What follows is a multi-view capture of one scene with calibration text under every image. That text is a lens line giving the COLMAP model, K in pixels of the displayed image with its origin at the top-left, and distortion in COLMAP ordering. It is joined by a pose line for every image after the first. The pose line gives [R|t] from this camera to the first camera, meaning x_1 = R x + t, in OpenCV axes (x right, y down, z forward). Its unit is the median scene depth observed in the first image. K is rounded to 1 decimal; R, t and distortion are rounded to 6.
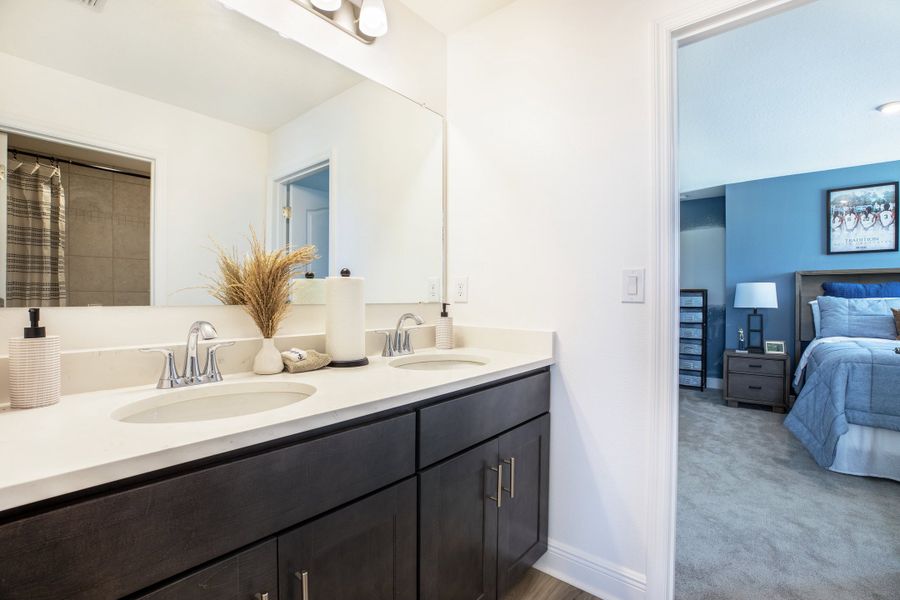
lens RADIAL K [[411.5, 0, 447.5], [0, 411.5, 301.0], [0, 0, 1]] dist [-0.042048, 0.012034]
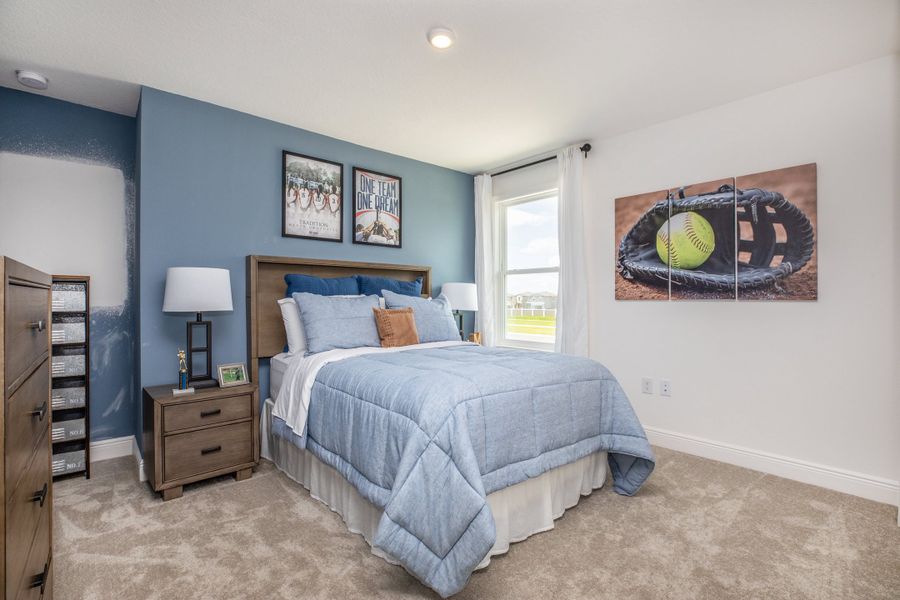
lens RADIAL K [[411.5, 0, 447.5], [0, 411.5, 301.0], [0, 0, 1]] dist [-0.042048, 0.012034]
pose [[0.154384, -0.008634, 0.987973, 0.251992], [0.000567, 0.999962, 0.008651, -0.002961], [-0.988011, -0.000775, 0.154383, 0.589859]]
